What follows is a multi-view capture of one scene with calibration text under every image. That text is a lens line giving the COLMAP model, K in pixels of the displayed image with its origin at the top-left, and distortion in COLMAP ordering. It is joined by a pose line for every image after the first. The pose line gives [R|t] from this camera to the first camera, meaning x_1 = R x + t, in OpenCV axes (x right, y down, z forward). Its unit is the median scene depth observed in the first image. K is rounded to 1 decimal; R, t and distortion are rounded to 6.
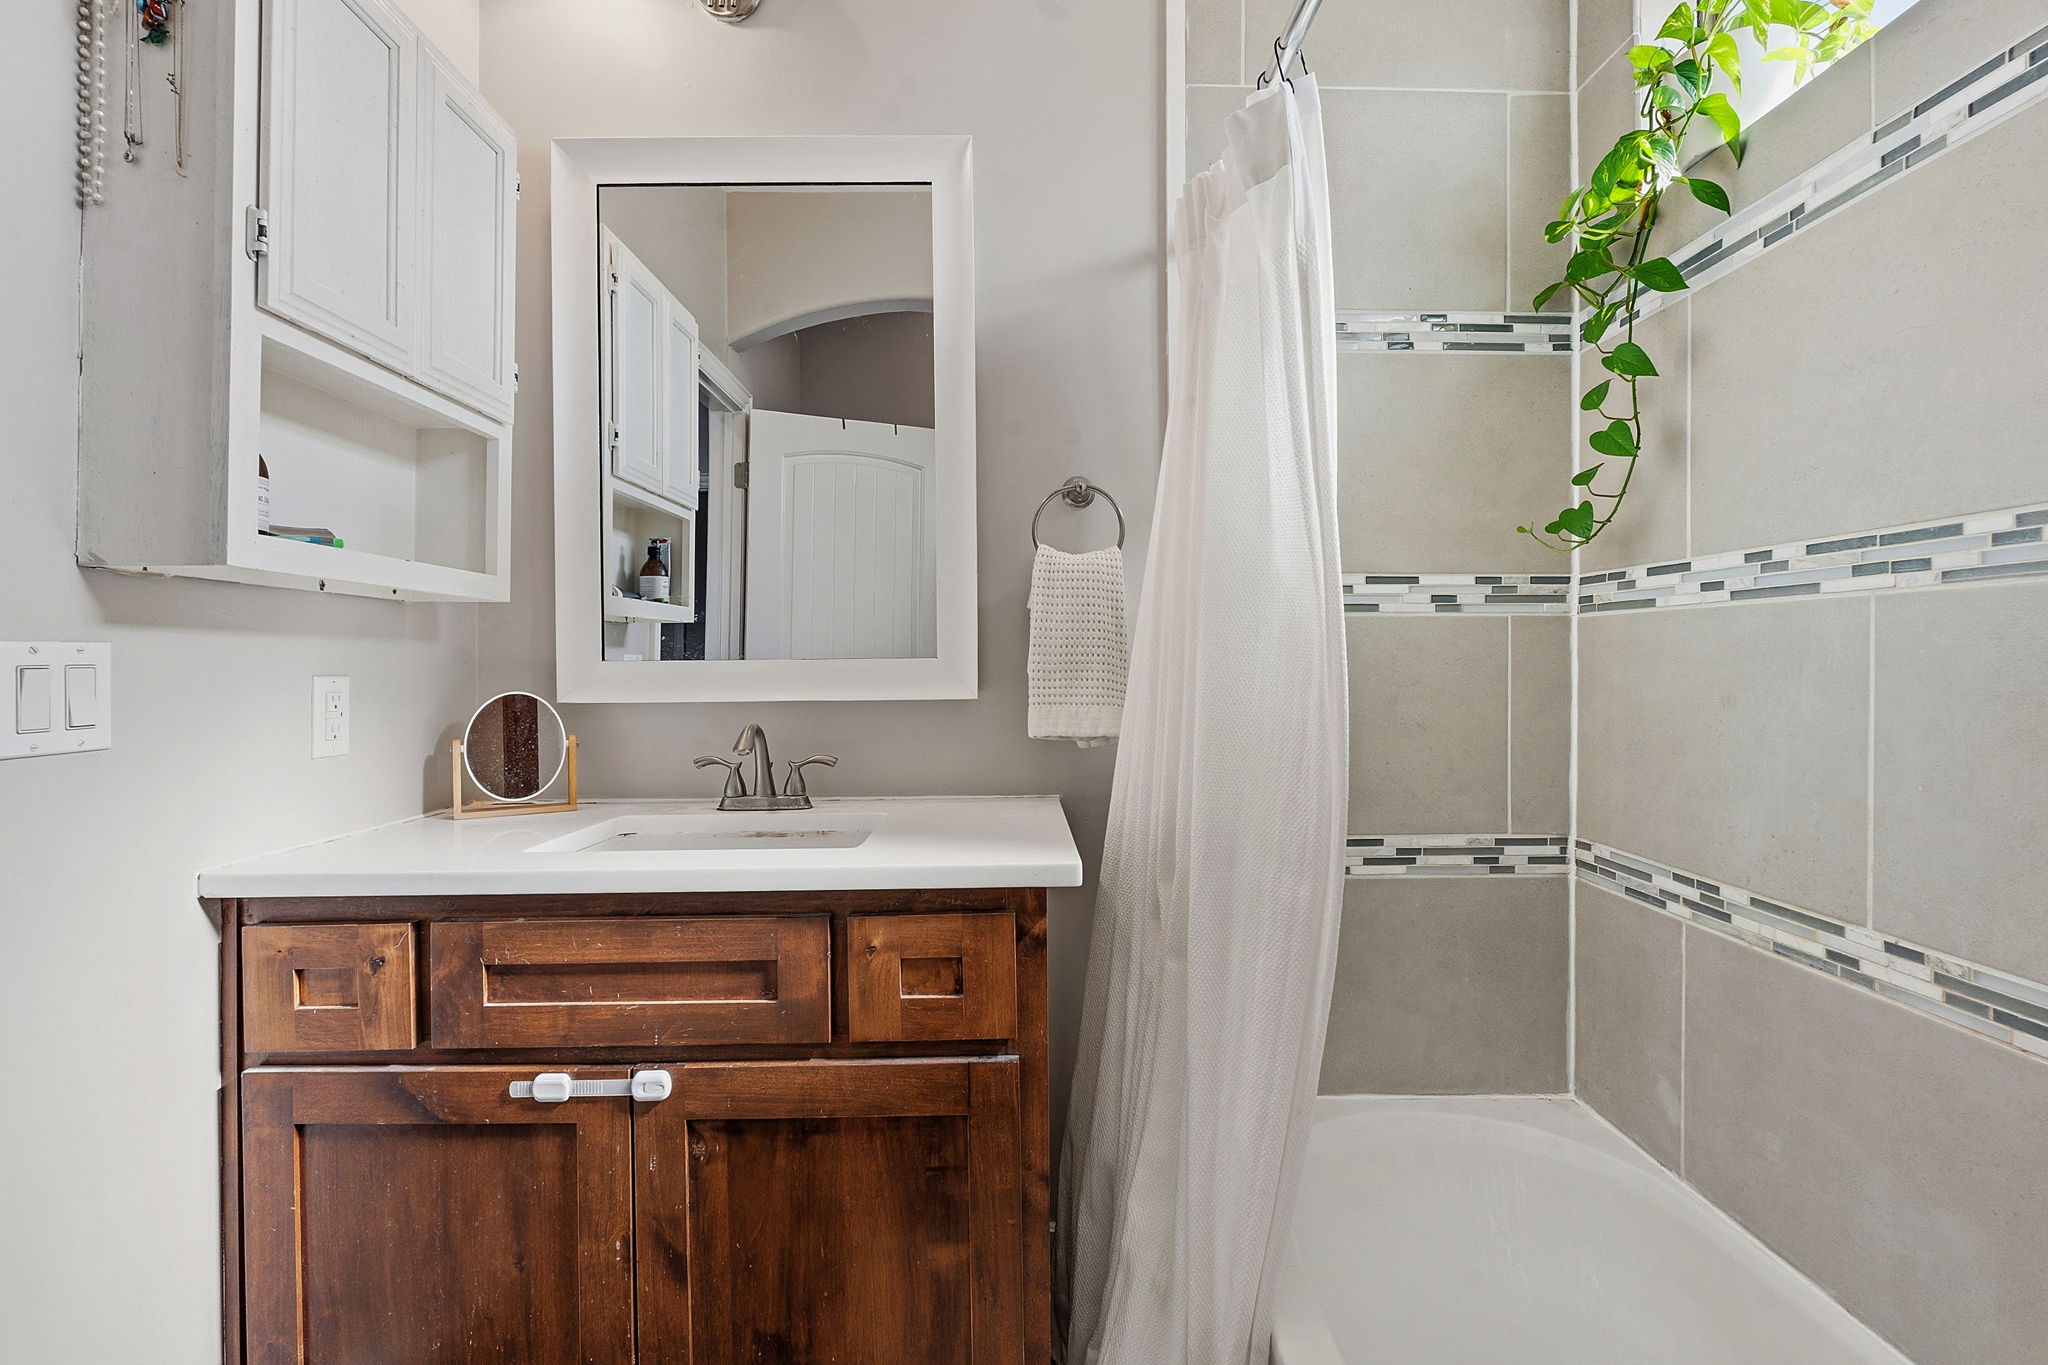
lens RADIAL K [[930.6, 0, 1014.5], [0, 930.6, 666.5], [0, 0, 1]] dist [-0.011739, 0.001950]
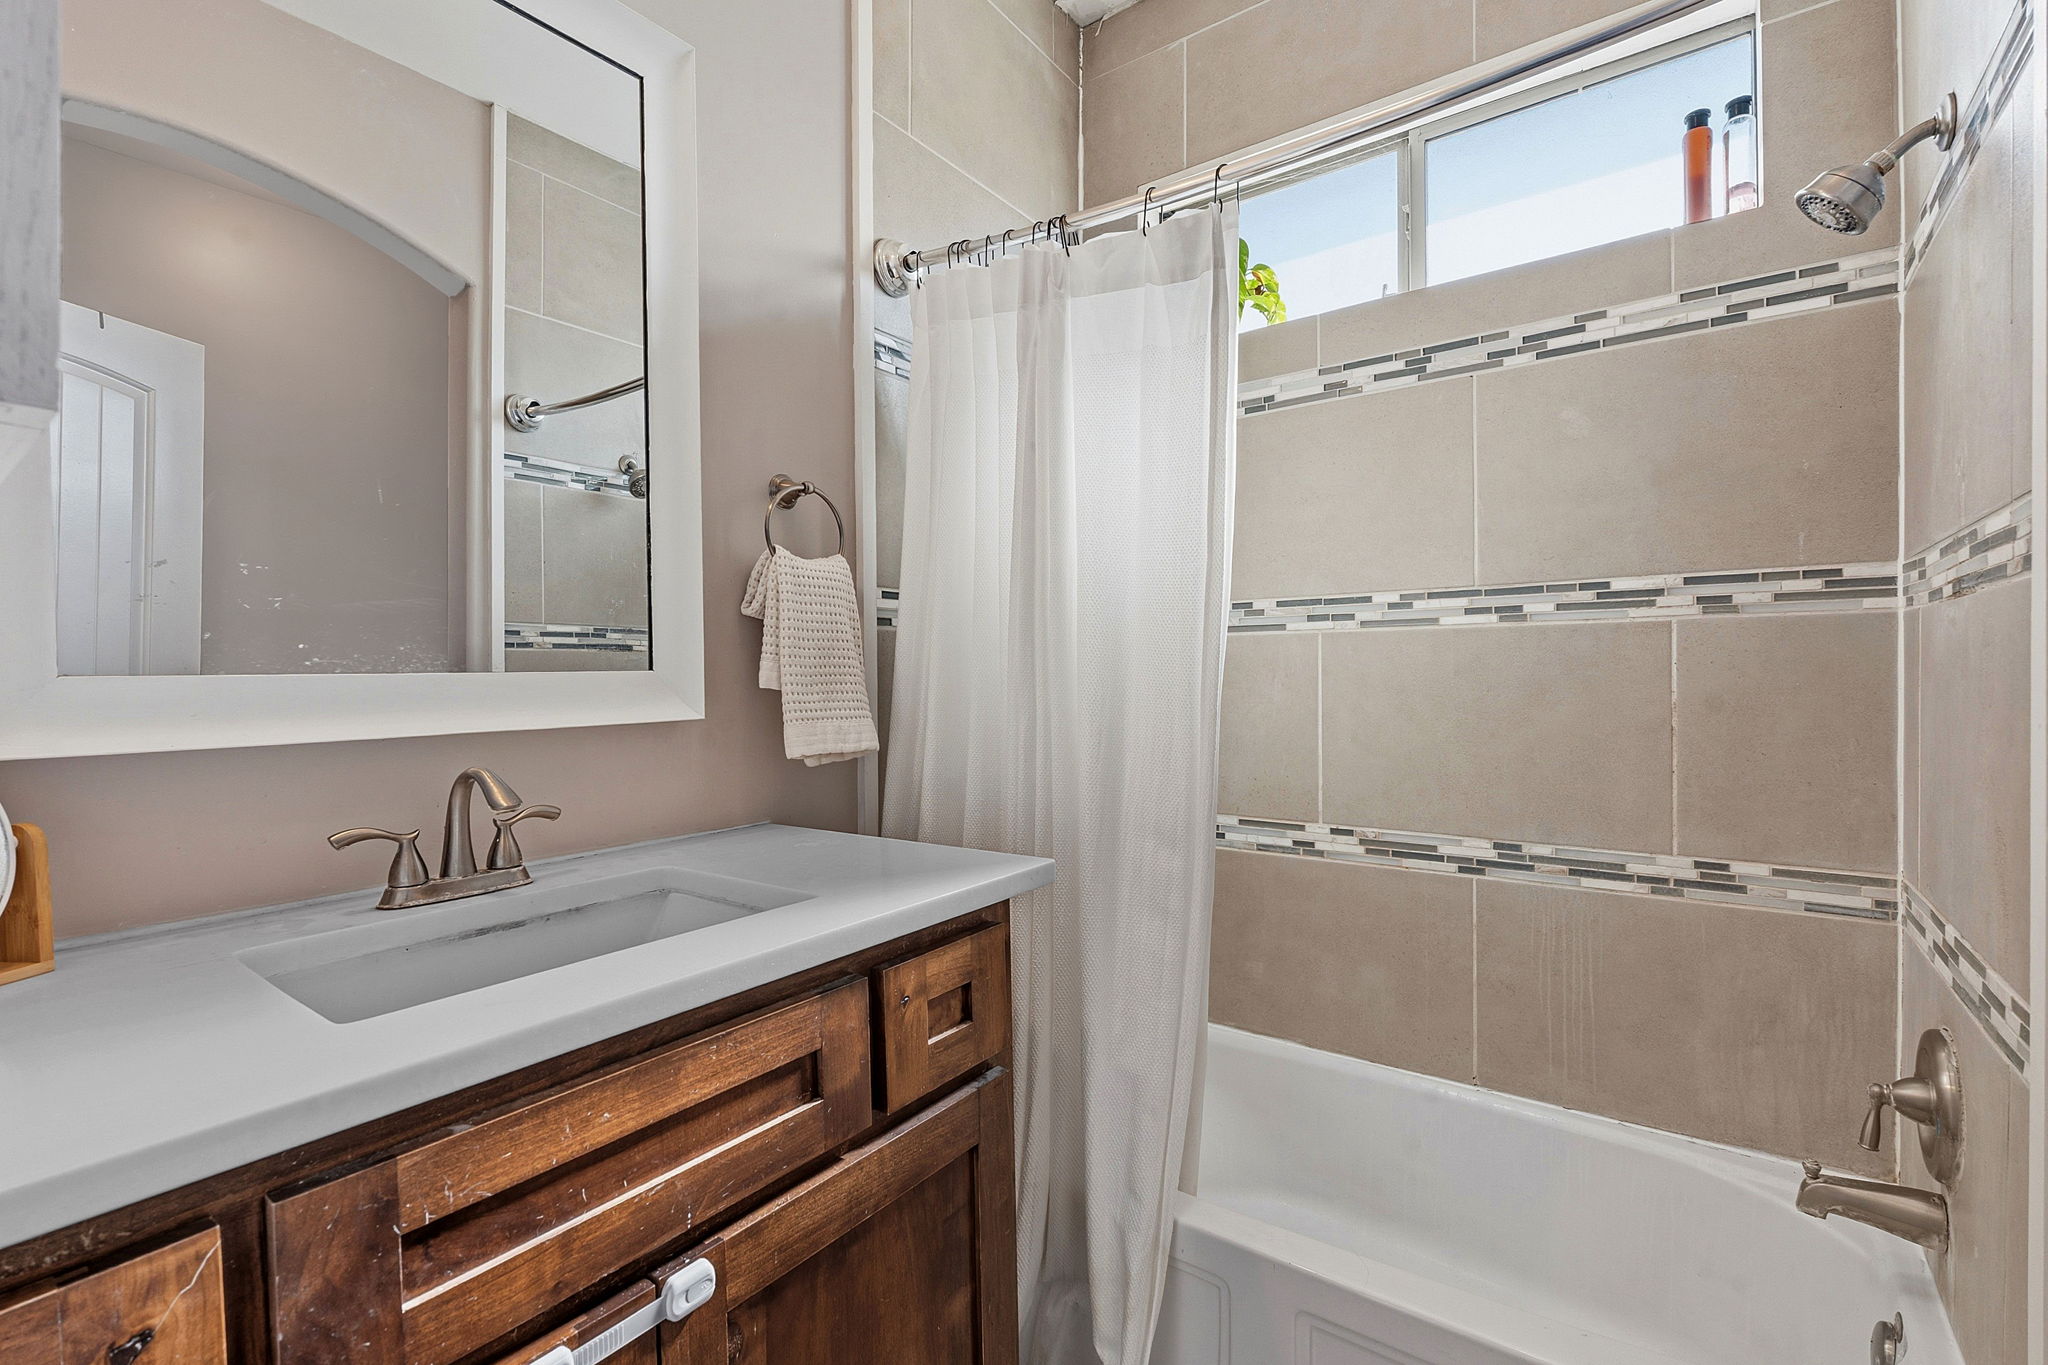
lens RADIAL K [[930.6, 0, 1008.7], [0, 930.6, 681.9], [0, 0, 1]] dist [-0.011739, 0.001950]
pose [[0.595464, -0.009432, 0.803327, -0.793856], [0.012183, 0.999922, 0.002709, 0.003941], [-0.803290, 0.008173, 0.595533, 0.397633]]
